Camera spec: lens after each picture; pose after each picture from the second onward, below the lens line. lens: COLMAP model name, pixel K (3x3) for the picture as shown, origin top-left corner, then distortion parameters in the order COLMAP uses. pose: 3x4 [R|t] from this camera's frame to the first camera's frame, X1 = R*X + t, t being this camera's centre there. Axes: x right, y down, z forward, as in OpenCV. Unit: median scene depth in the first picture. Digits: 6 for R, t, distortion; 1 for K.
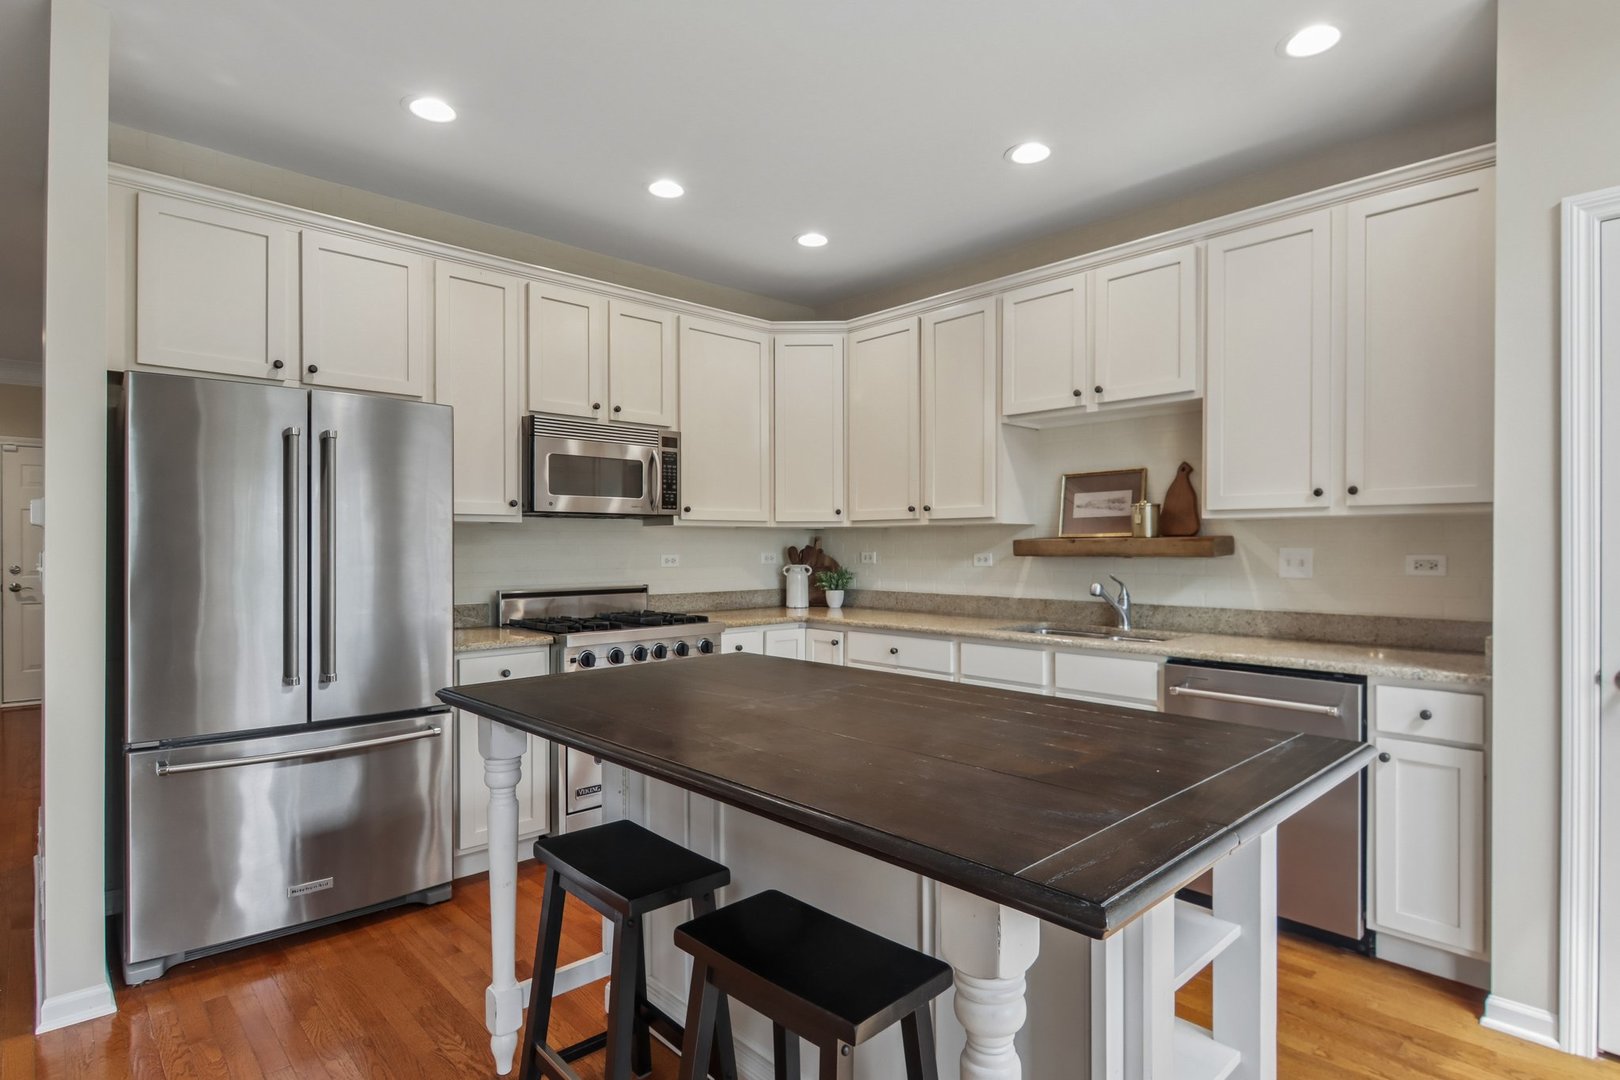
lens RADIAL K [[831.5, 0, 805.8], [0, 831.5, 546.2], [0, 0, 1]] dist [-0.012599, -0.000525]
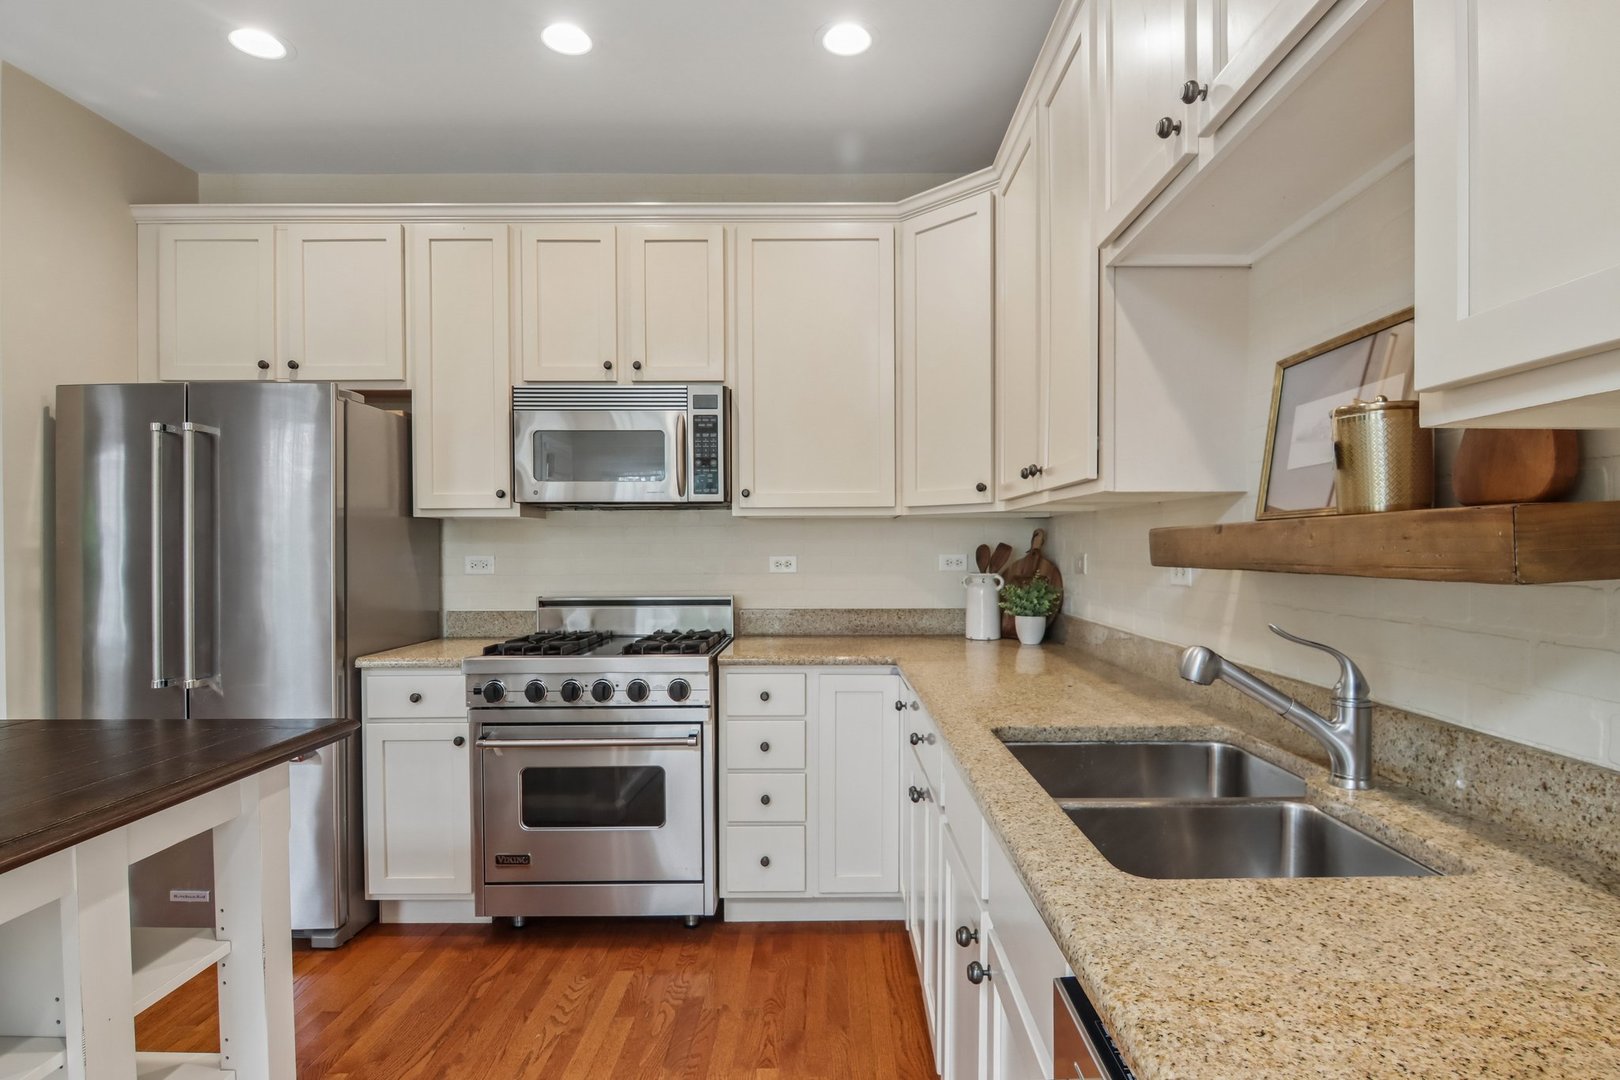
lens RADIAL K [[831.5, 0, 814.5], [0, 831.5, 544.3], [0, 0, 1]] dist [-0.012599, -0.000525]
pose [[0.738657, -0.003964, -0.674069, 0.396790], [0.001936, 0.999991, -0.003759, 0.002538], [0.674078, 0.001472, 0.738659, 0.529803]]
